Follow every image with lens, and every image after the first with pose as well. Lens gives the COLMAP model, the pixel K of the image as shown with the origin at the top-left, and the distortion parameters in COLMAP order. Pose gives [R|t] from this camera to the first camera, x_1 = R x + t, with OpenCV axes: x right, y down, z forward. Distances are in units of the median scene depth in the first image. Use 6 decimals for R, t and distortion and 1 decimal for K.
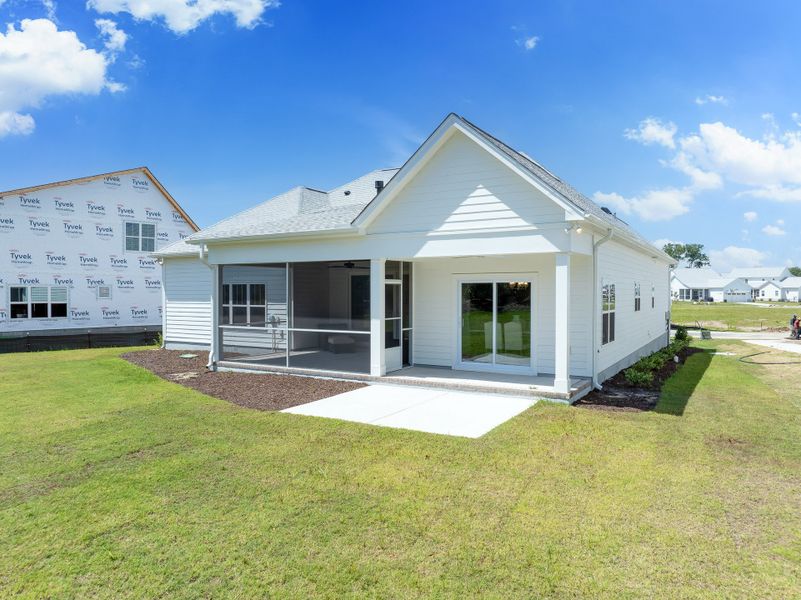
lens RADIAL K [[567.8, 0, 400.5], [0, 567.8, 298.8], [0, 0, 1]] dist [-0.038652, 0.006021]
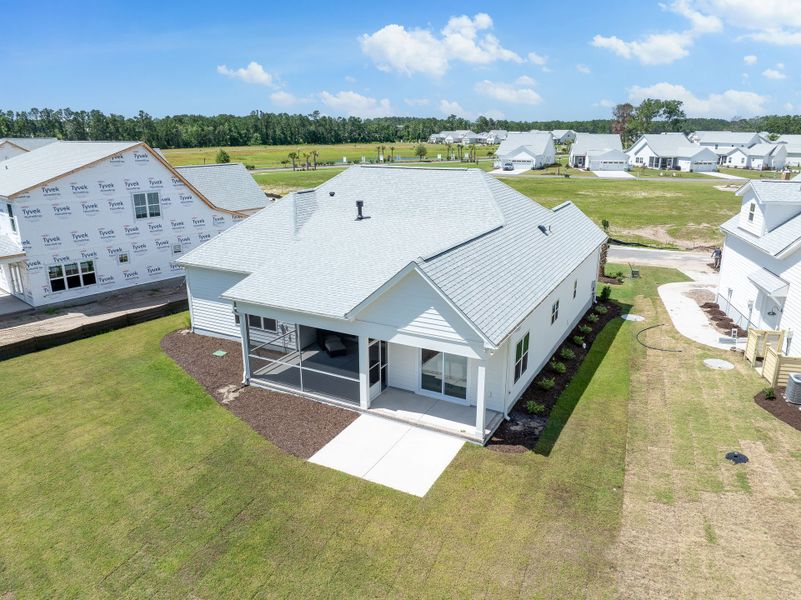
lens RADIAL K [[567.8, 0, 400.5], [0, 567.8, 300.8], [0, 0, 1]] dist [-0.038652, 0.006021]
pose [[0.999140, -0.015399, 0.038489, 0.000135], [0.004124, 0.960762, 0.277342, -0.267677], [-0.041249, -0.276945, 0.960000, -0.180557]]
